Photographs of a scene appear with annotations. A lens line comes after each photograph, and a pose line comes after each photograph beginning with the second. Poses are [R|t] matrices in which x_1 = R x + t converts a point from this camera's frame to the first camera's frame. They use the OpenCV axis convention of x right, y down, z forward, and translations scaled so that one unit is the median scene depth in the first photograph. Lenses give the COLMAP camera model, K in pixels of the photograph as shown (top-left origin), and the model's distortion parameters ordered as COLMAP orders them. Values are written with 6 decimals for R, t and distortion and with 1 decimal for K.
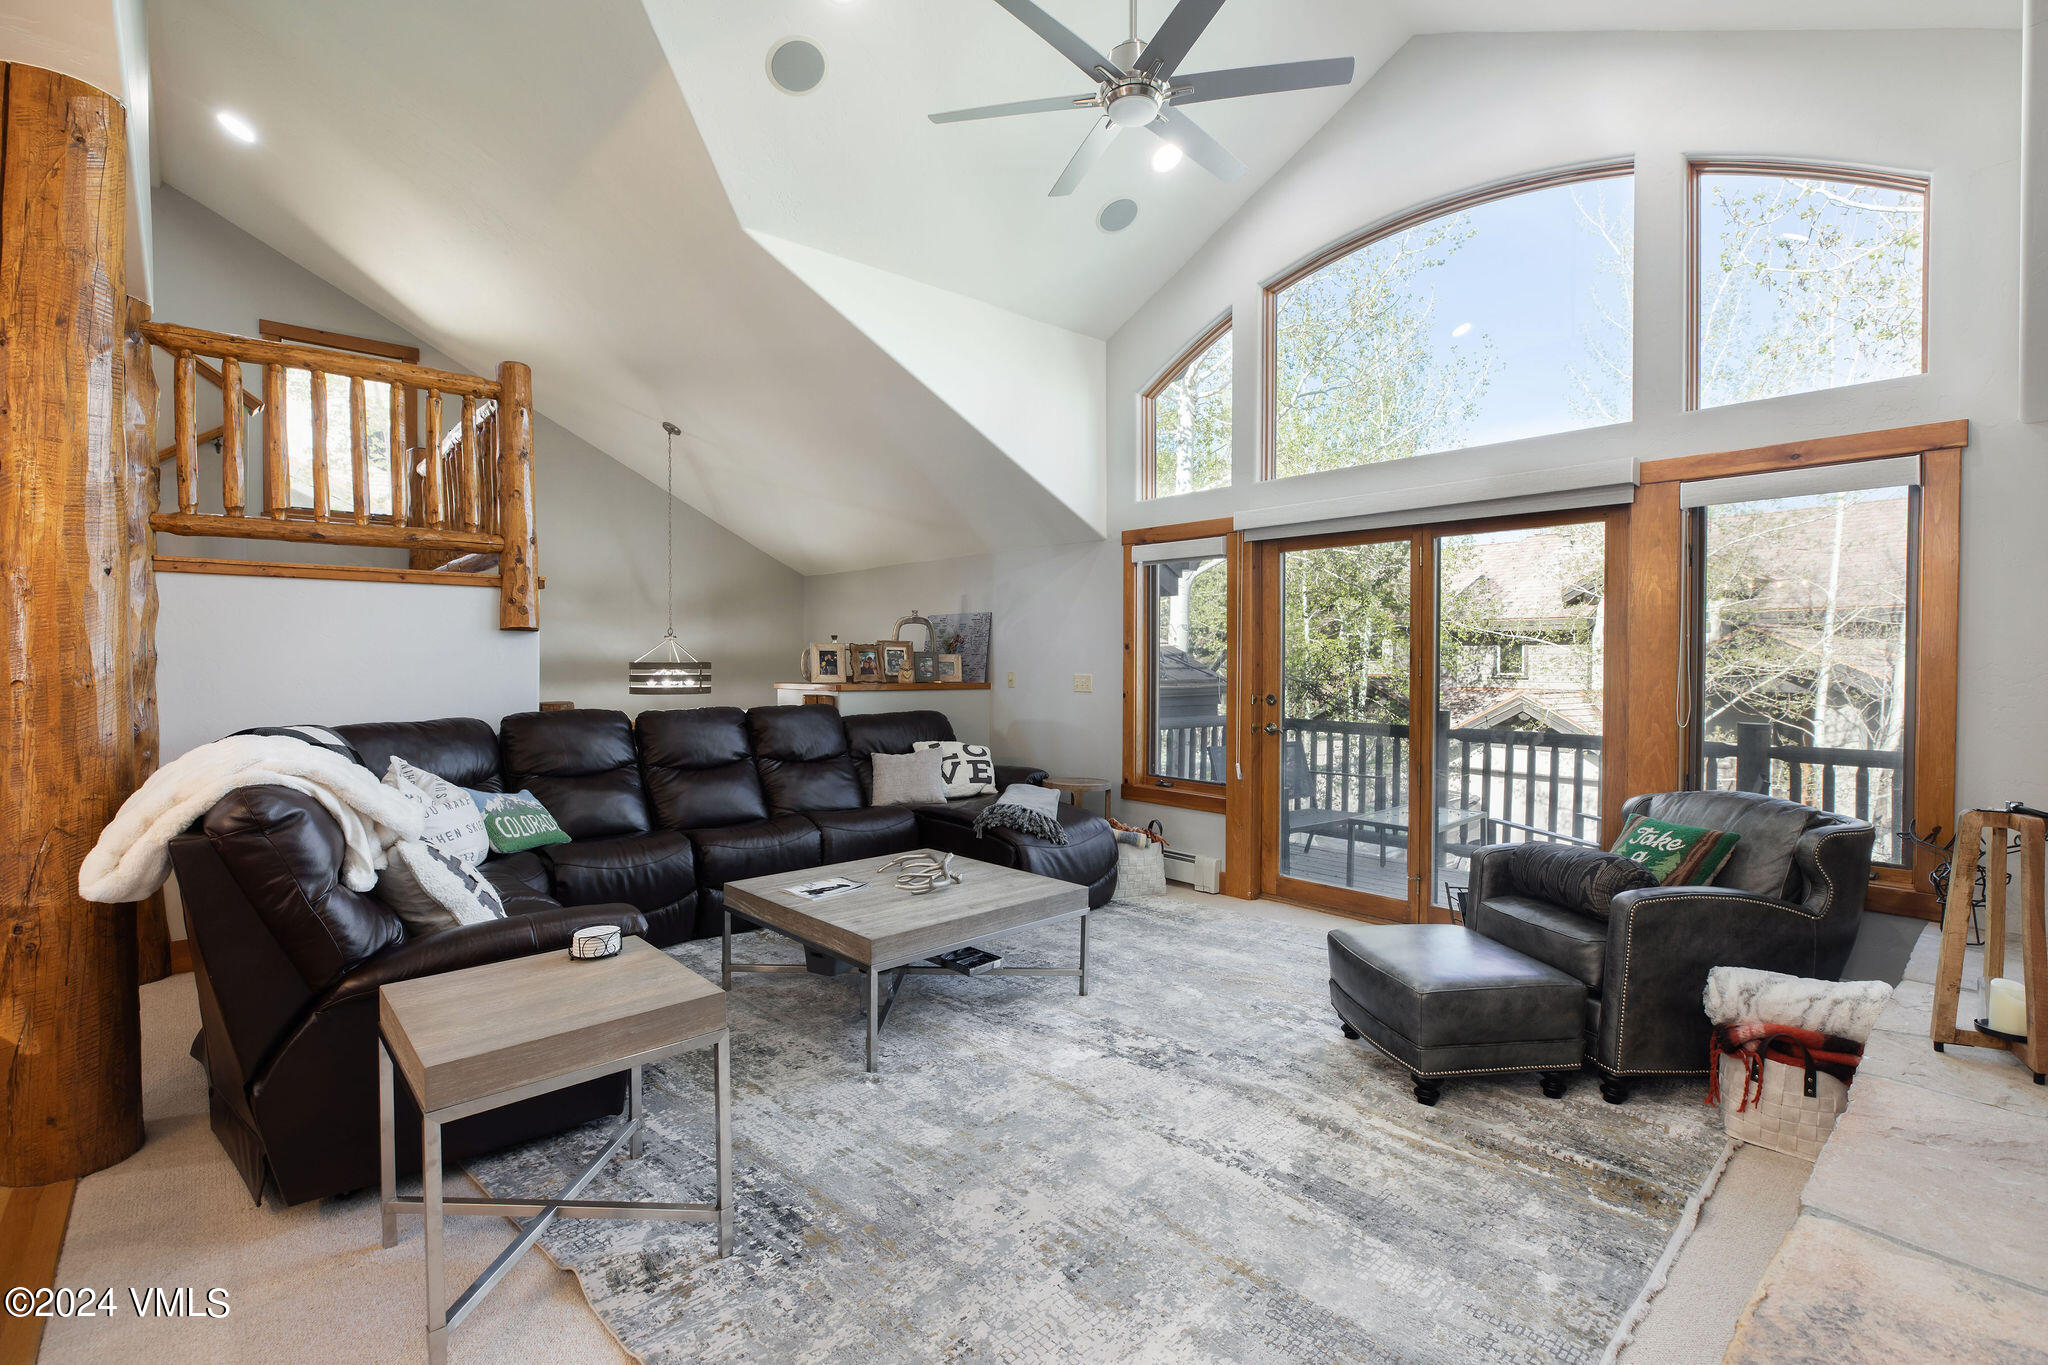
lens RADIAL K [[921.0, 0, 1024.0], [0, 921.0, 682.5], [0, 0, 1]] dist [-0.036563, 0.009220]
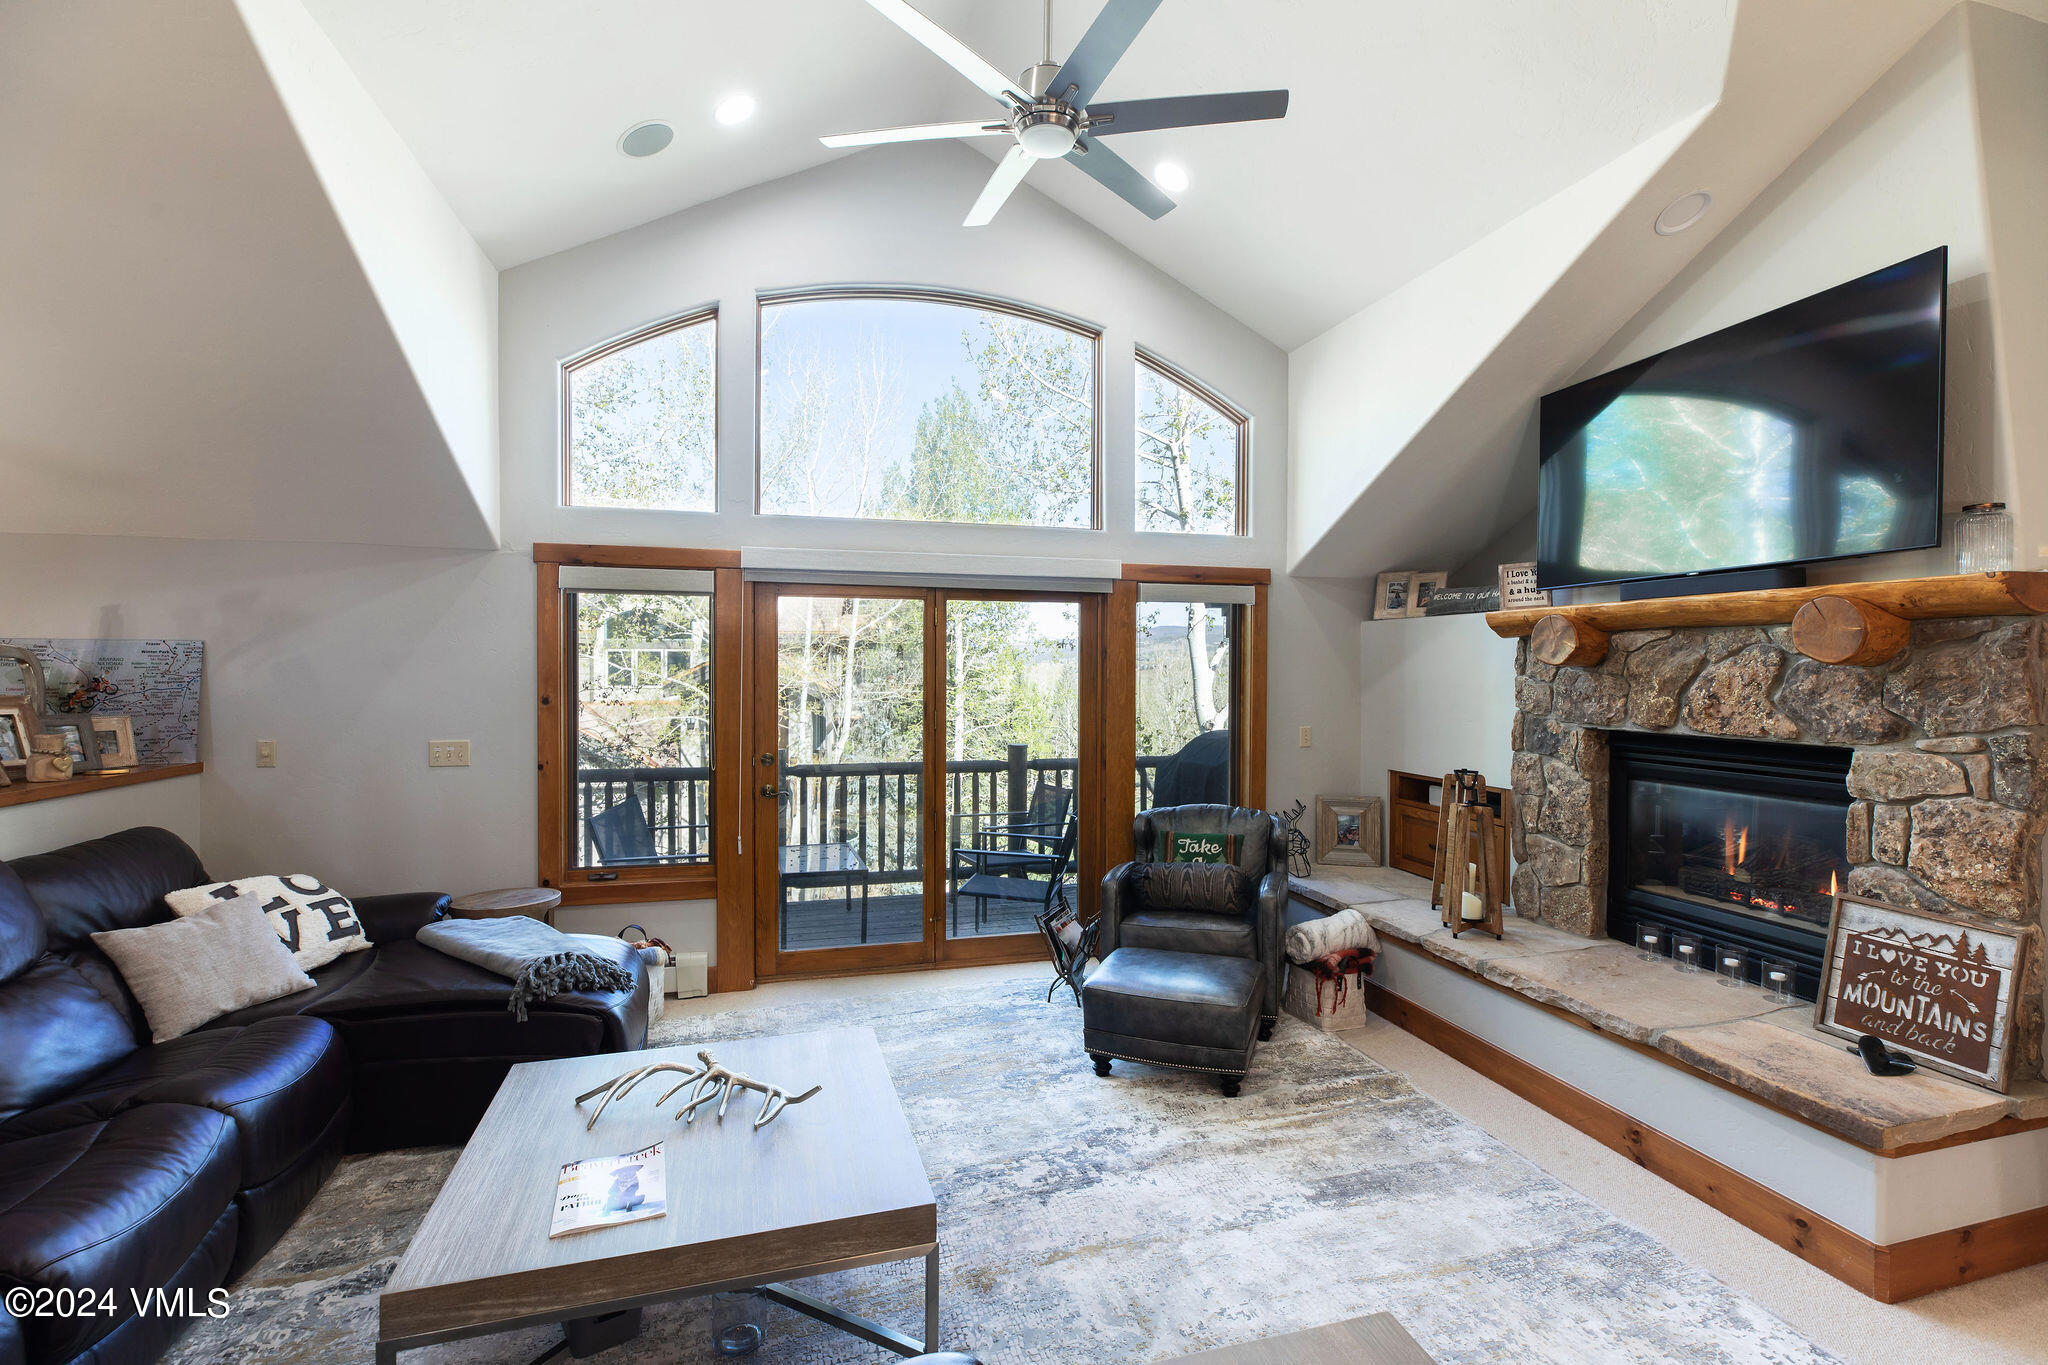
lens RADIAL K [[921.0, 0, 1024.0], [0, 921.0, 682.5], [0, 0, 1]] dist [-0.036563, 0.009220]
pose [[0.447454, -0.018118, 0.894123, -0.455884], [0.020207, 0.999744, 0.010146, -0.066209], [-0.894079, 0.013528, 0.447706, 0.406435]]
